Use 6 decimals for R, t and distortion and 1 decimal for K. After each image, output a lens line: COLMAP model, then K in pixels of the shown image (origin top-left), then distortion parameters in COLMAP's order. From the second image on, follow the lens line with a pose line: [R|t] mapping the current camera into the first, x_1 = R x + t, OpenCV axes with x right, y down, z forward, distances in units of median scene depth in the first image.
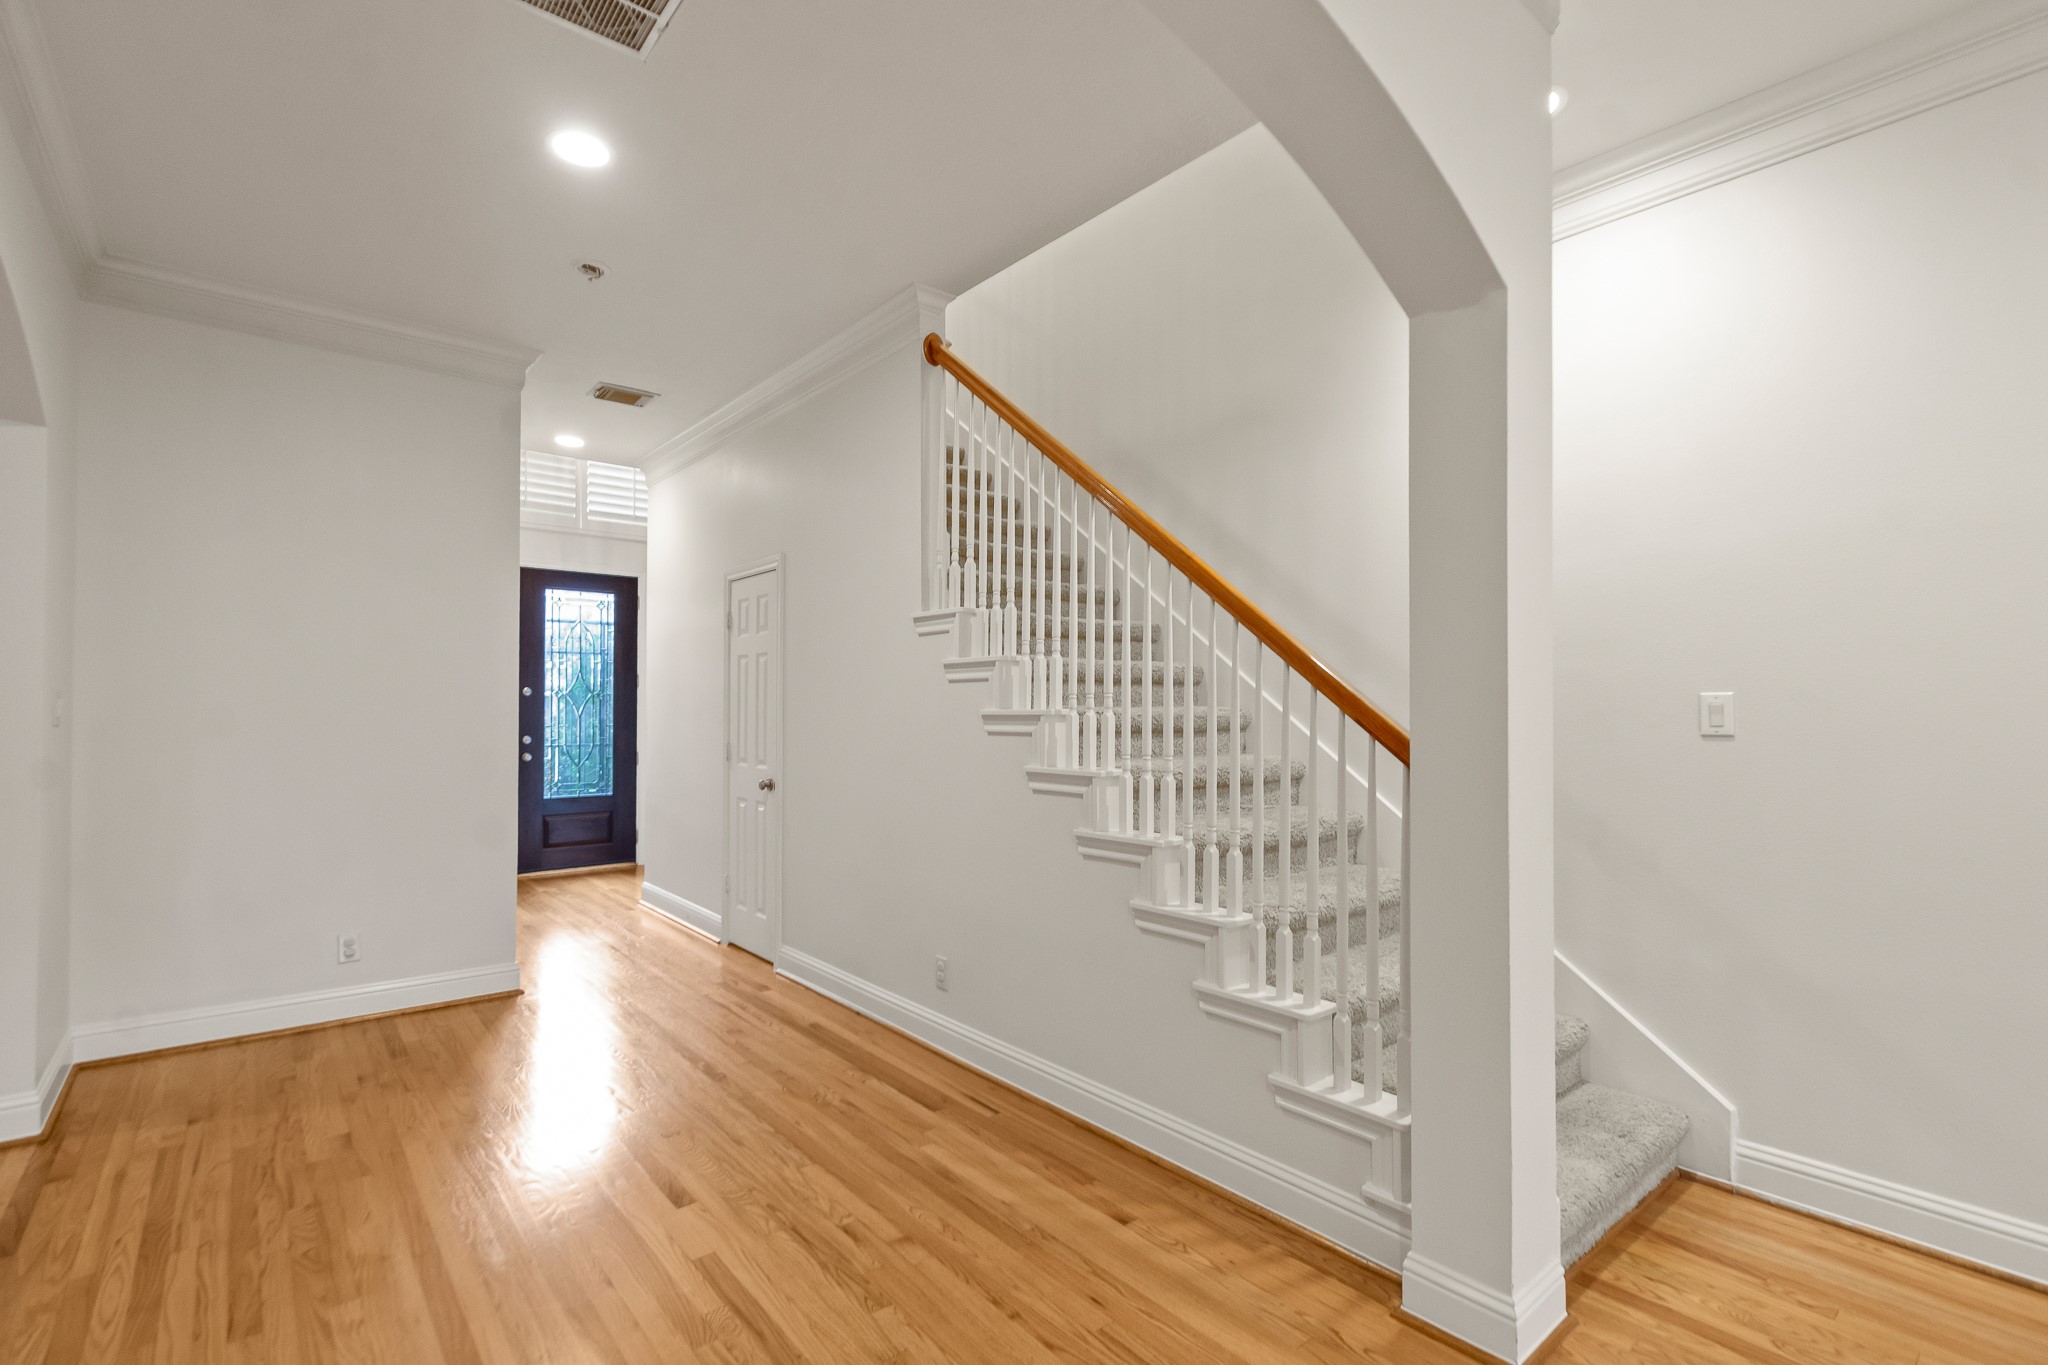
lens RADIAL K [[929.4, 0, 1002.8], [0, 929.4, 700.7], [0, 0, 1]] dist [0.002356, -0.000484]
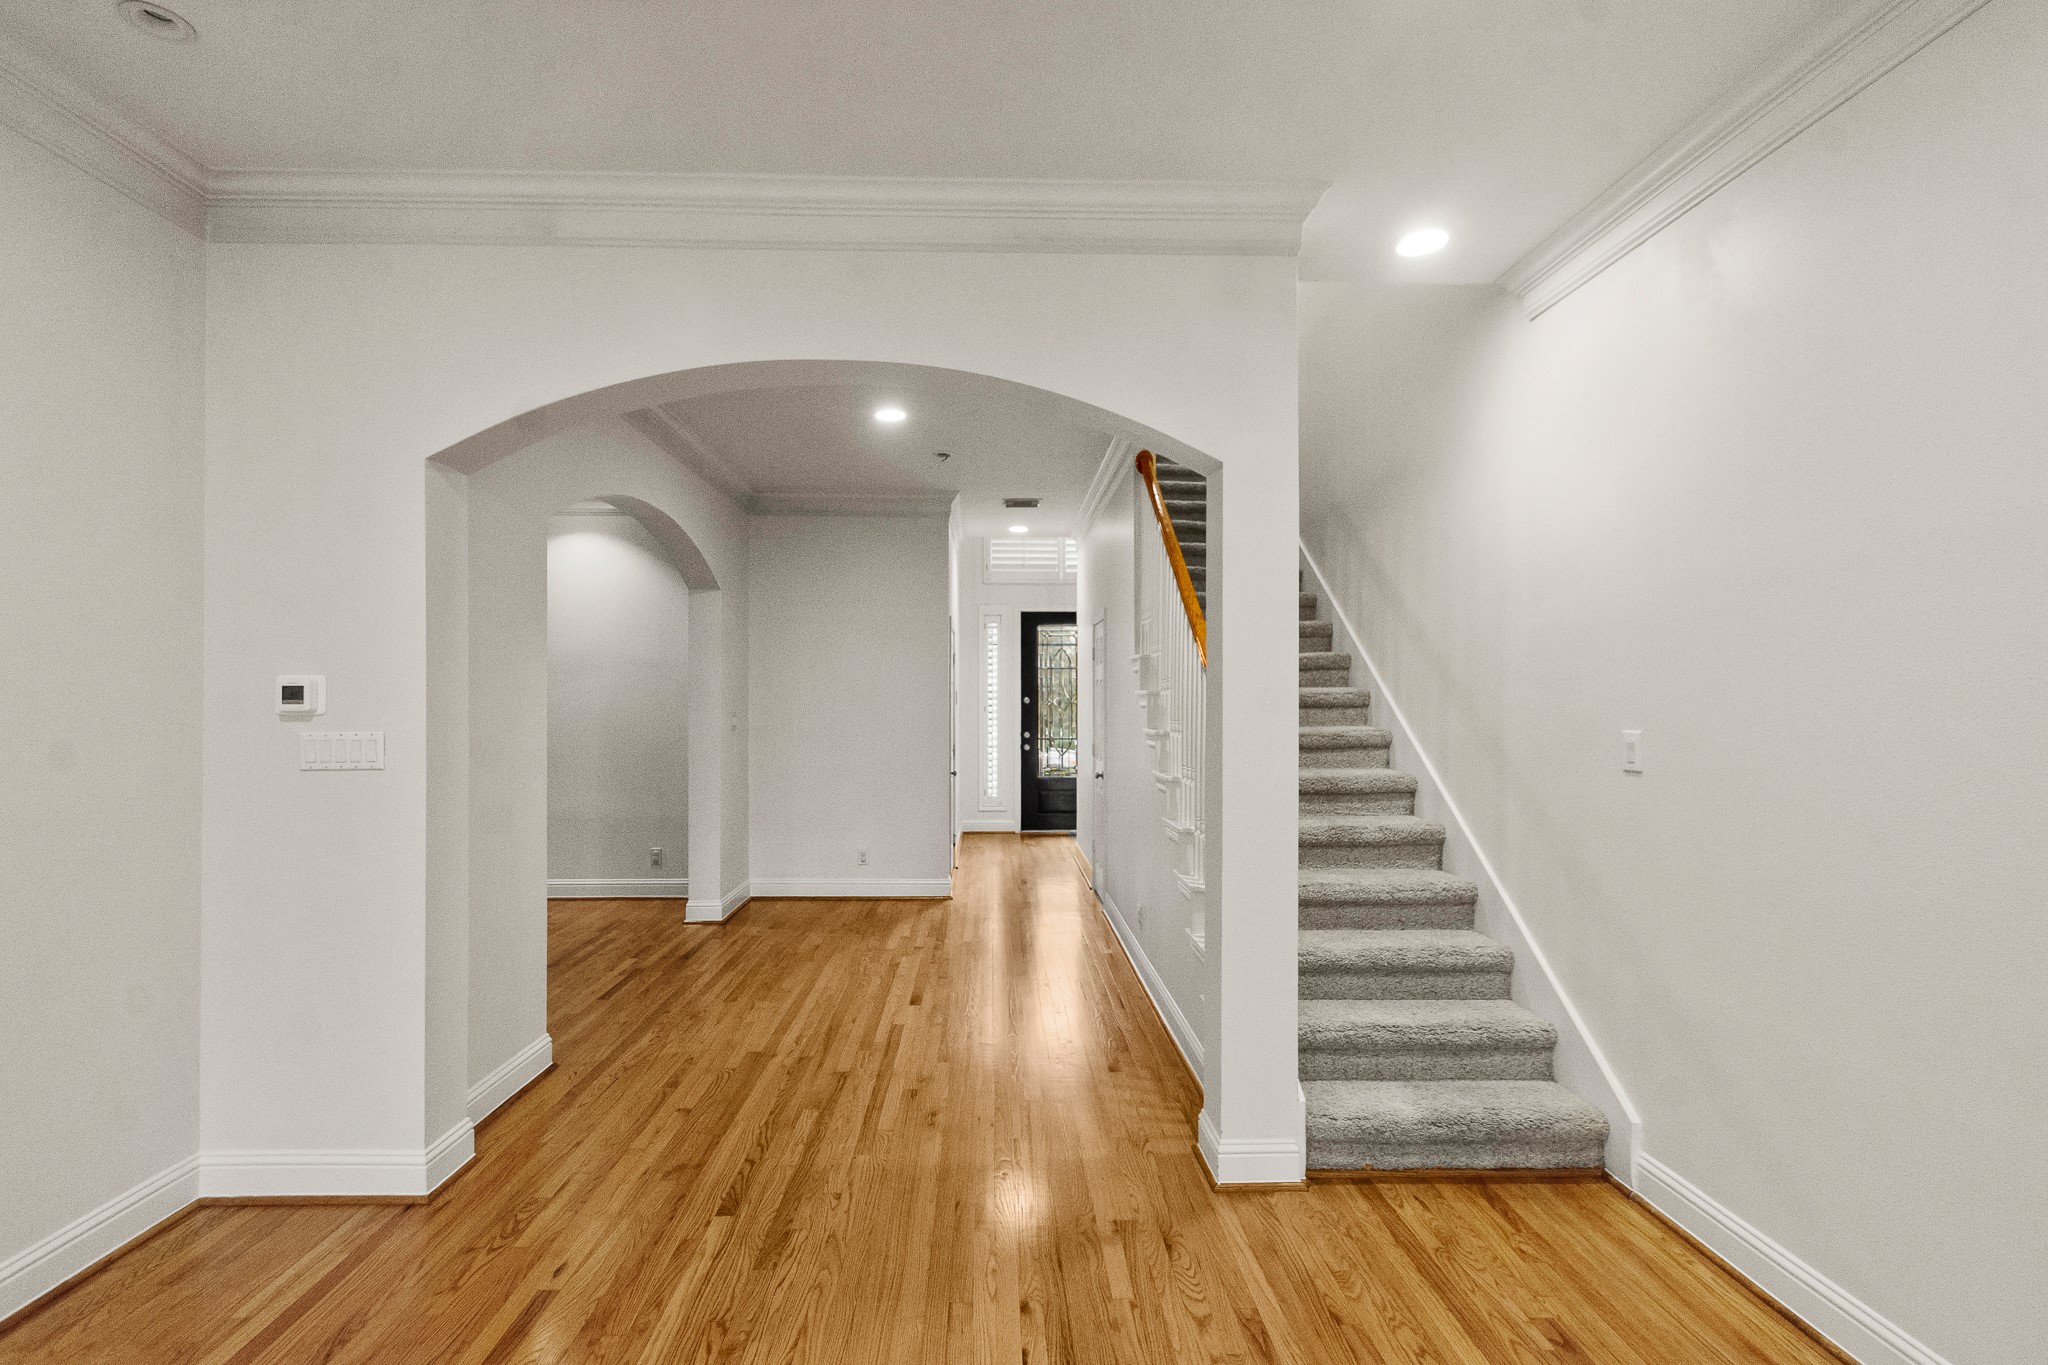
lens RADIAL K [[929.4, 0, 1023.2], [0, 929.4, 696.7], [0, 0, 1]] dist [0.002356, -0.000484]
pose [[0.786005, -0.003412, -0.618210, 0.351696], [0.009288, 0.999937, 0.006291, -0.024125], [0.618150, -0.010687, 0.785988, -0.104784]]
